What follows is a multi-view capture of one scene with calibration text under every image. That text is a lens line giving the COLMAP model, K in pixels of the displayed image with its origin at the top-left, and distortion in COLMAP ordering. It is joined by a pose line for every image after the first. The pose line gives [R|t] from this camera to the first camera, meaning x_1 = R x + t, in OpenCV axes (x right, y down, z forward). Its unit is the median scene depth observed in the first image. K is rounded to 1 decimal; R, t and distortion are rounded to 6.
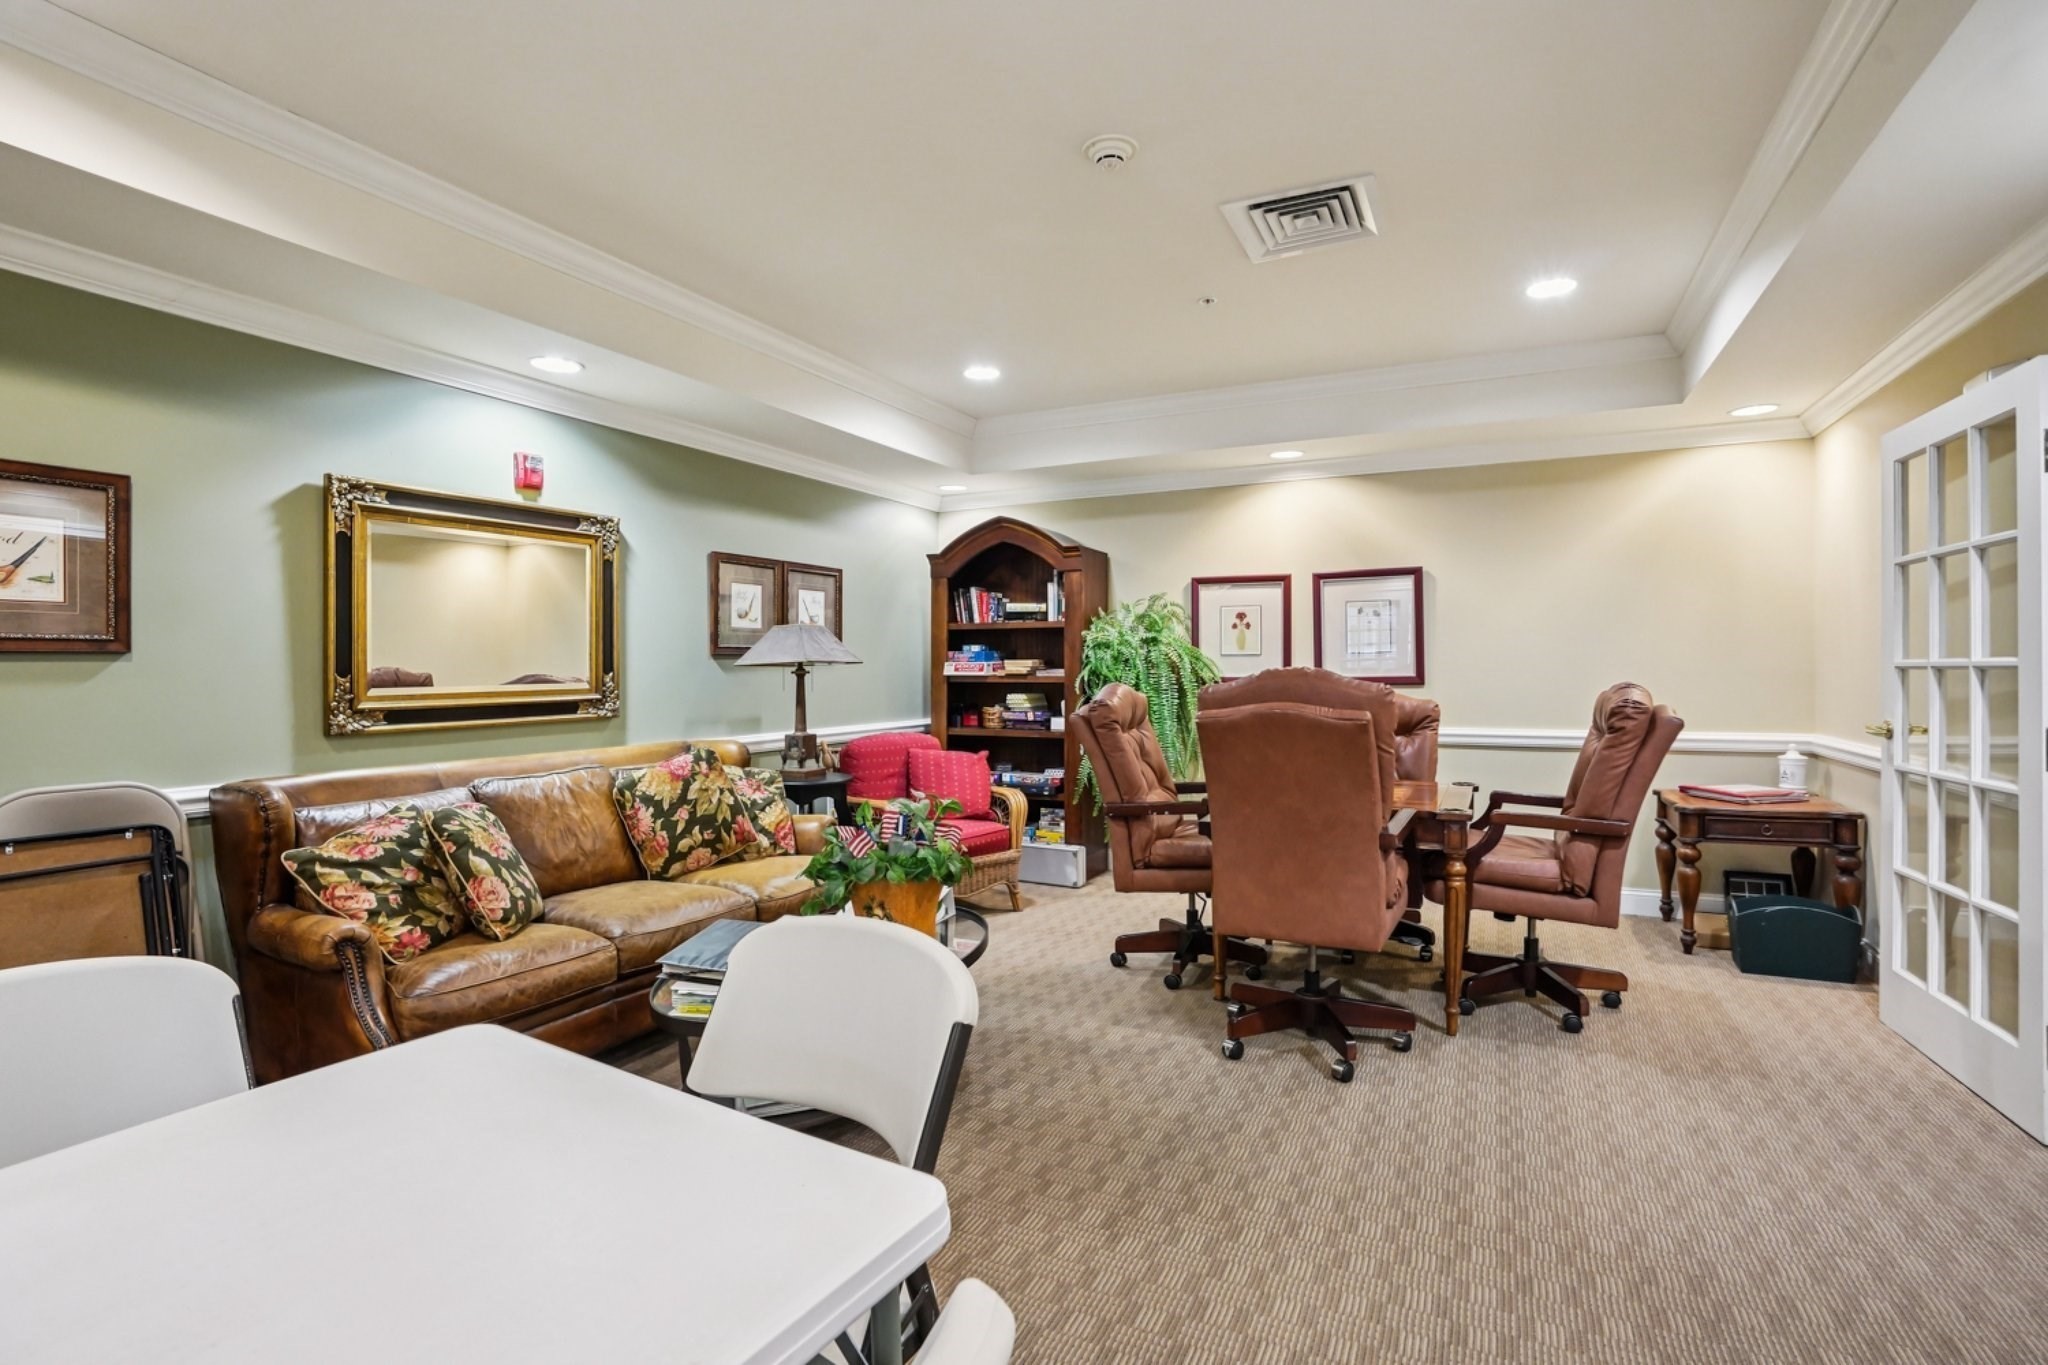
lens RADIAL K [[957.1, 0, 1028.5], [0, 957.1, 641.7], [0, 0, 1]] dist [-0.056341, 0.022961]
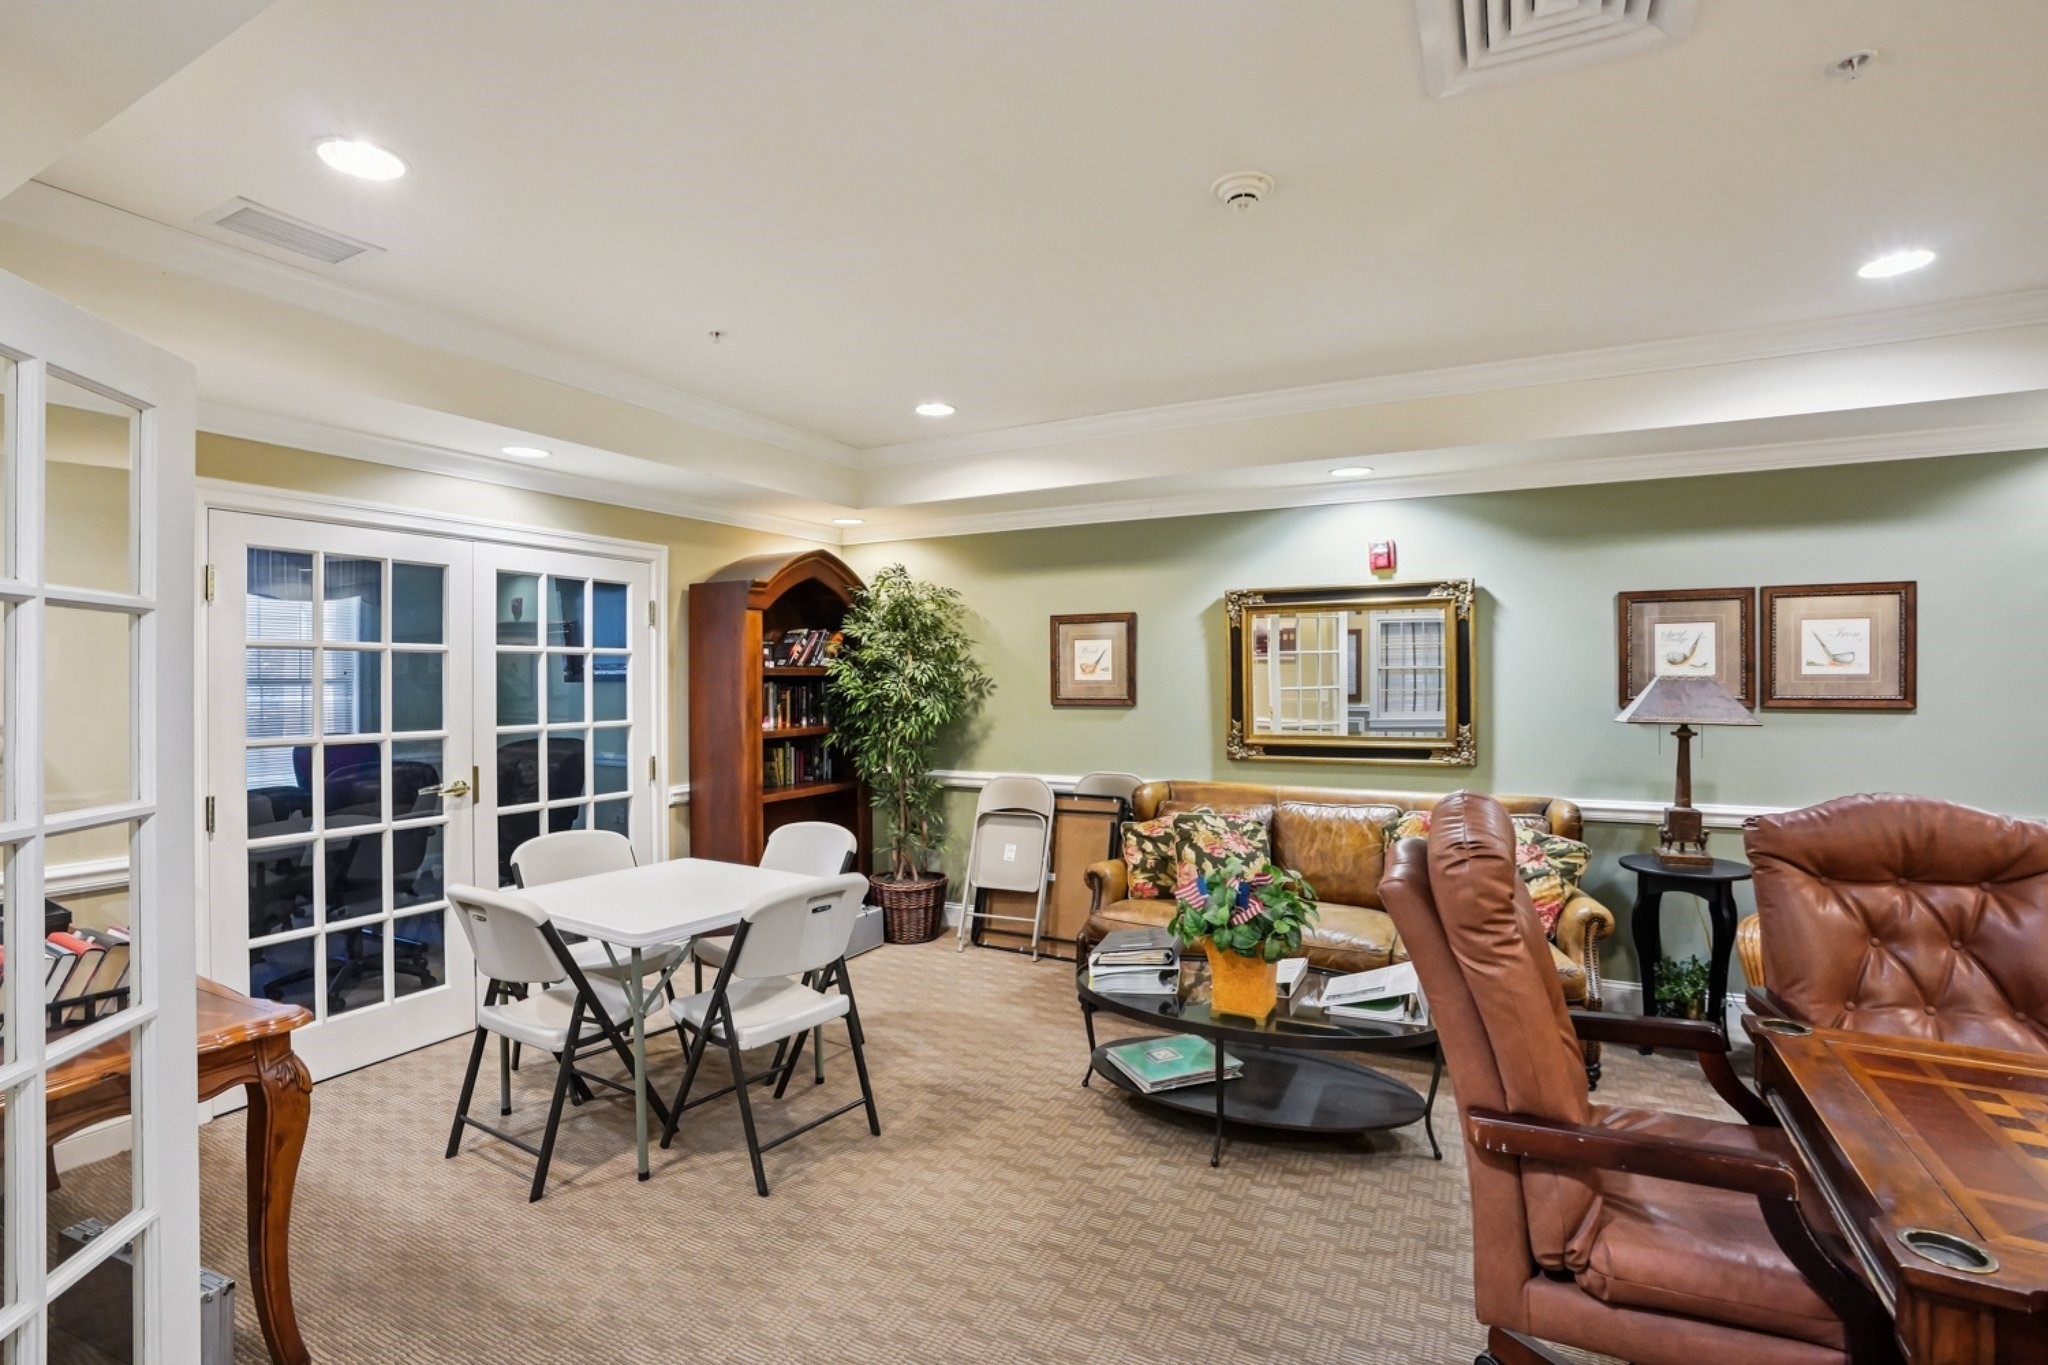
lens RADIAL K [[957.1, 0, 1028.5], [0, 957.1, 641.7], [0, 0, 1]] dist [-0.056341, 0.022961]
pose [[-0.002091, -0.026813, -0.999638, 0.655822], [0.029026, 0.999218, -0.026862, -0.047816], [0.999576, -0.029072, -0.001311, 0.520425]]
